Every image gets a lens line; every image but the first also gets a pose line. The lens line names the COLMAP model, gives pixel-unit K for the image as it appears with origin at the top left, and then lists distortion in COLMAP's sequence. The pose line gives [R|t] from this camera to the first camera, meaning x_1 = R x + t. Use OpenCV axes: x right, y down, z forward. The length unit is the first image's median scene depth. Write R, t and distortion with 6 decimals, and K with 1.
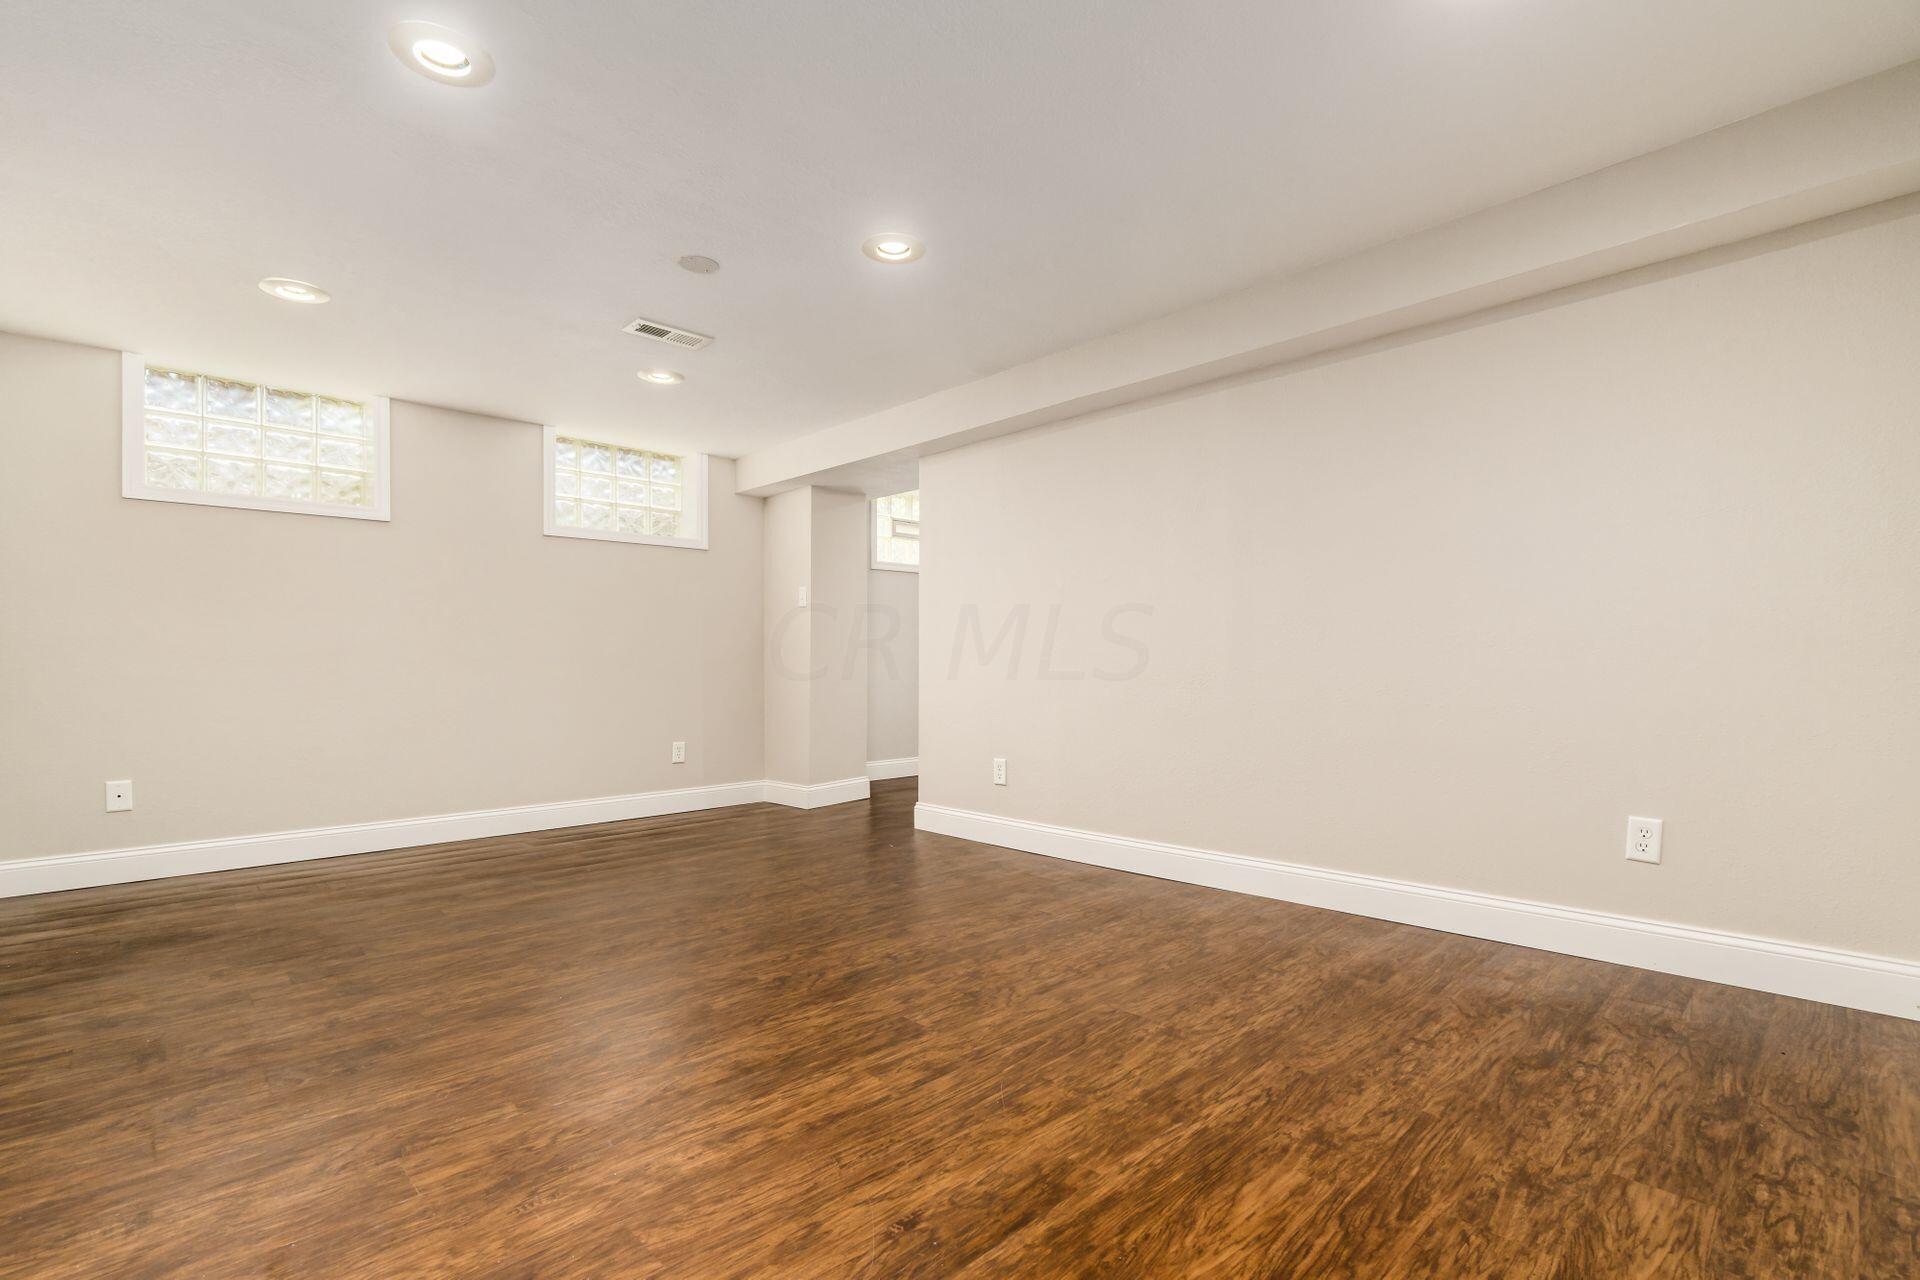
lens RADIAL K [[880.2, 0, 960.1], [0, 880.2, 678.9], [0, 0, 1]] dist [-0.001078, -0.000393]
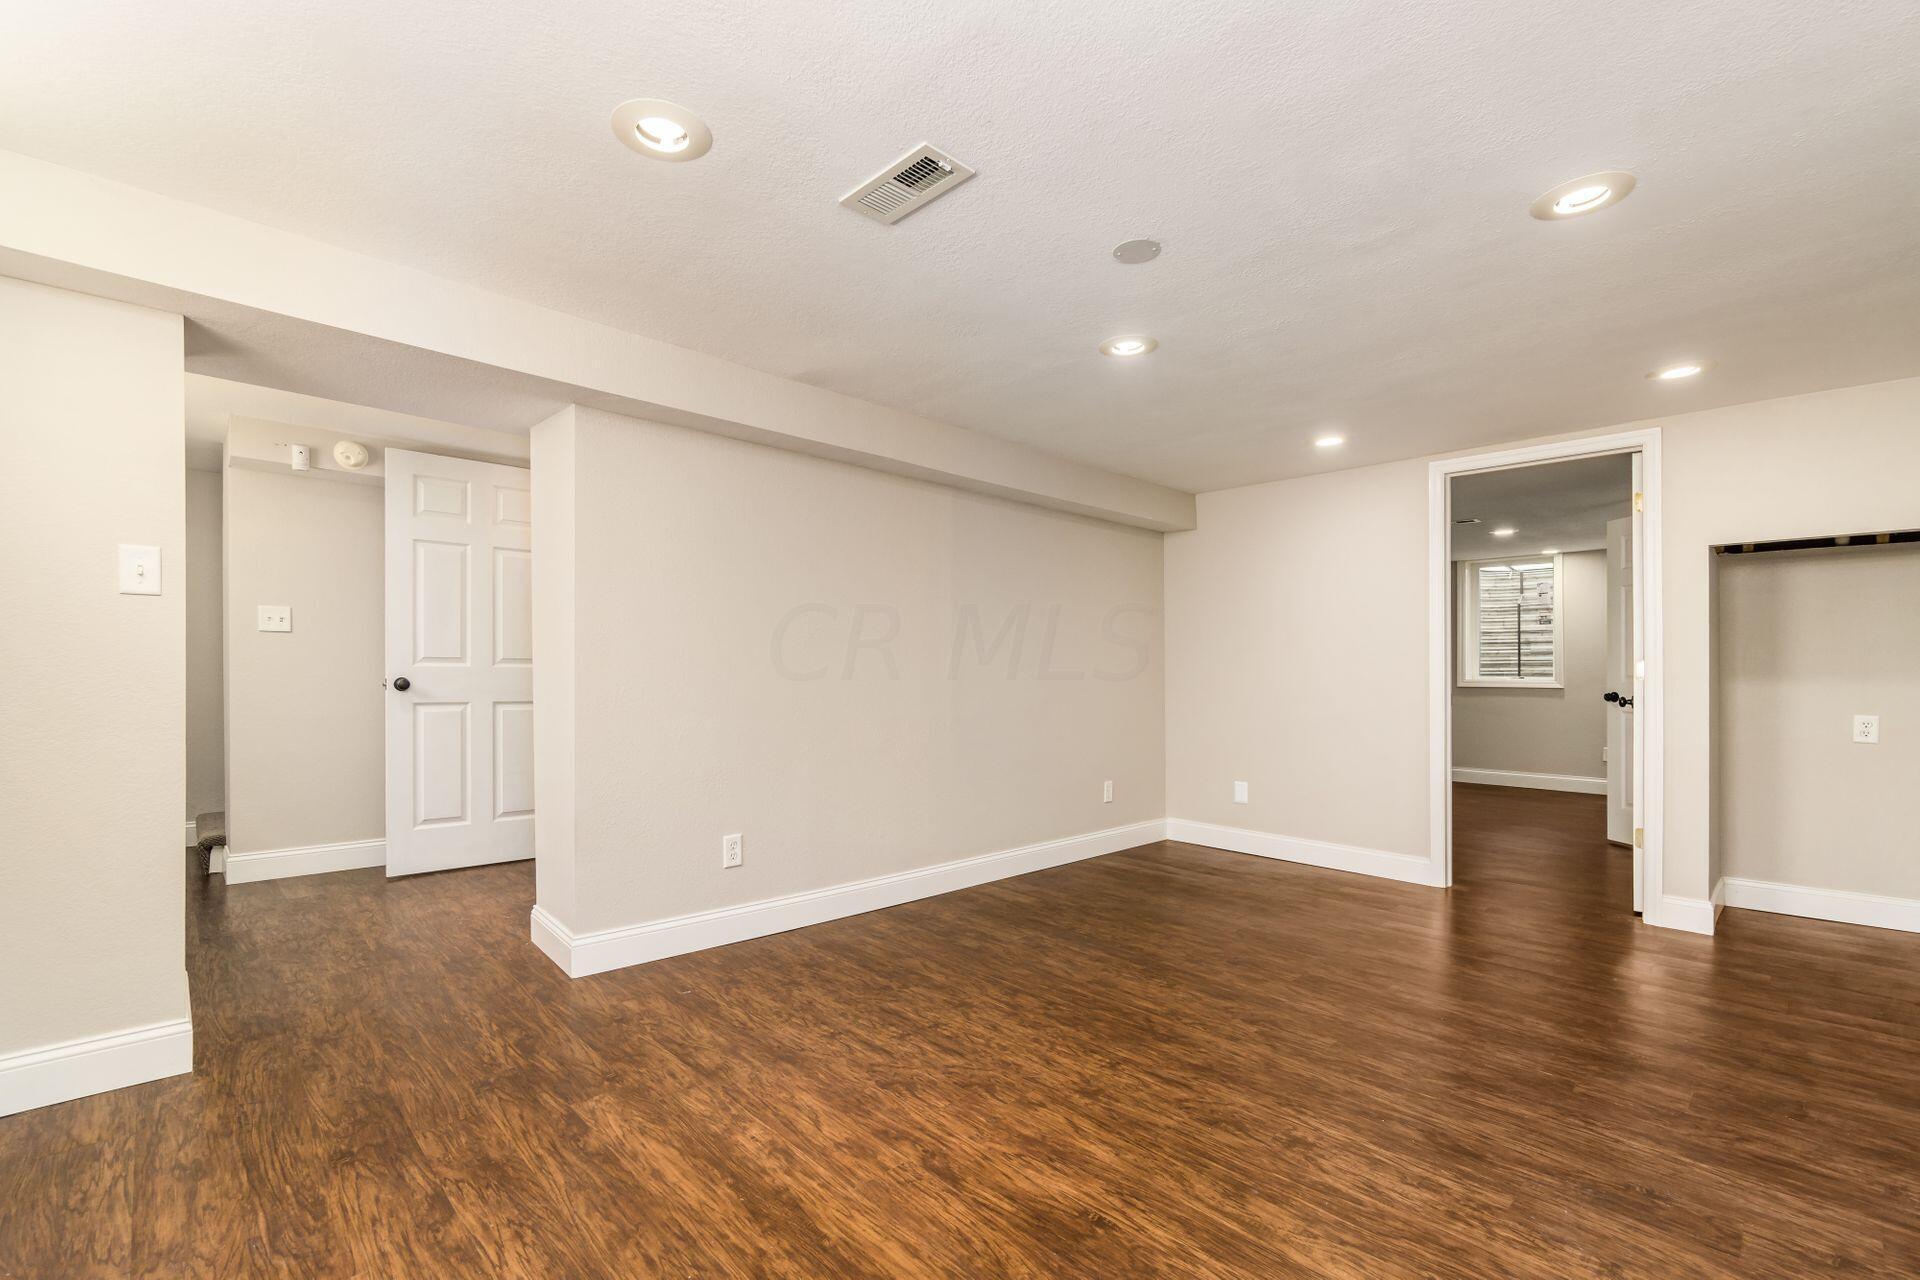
lens RADIAL K [[835.9, 0, 960.0], [0, 835.9, 679.2], [0, 0, 1]] dist [0.000001, 0.000644]
pose [[0.003367, 0.004931, 0.999982, -1.076657], [0.006555, 0.999966, -0.004953, -0.070527], [-0.999973, 0.006571, 0.003335, 1.172680]]
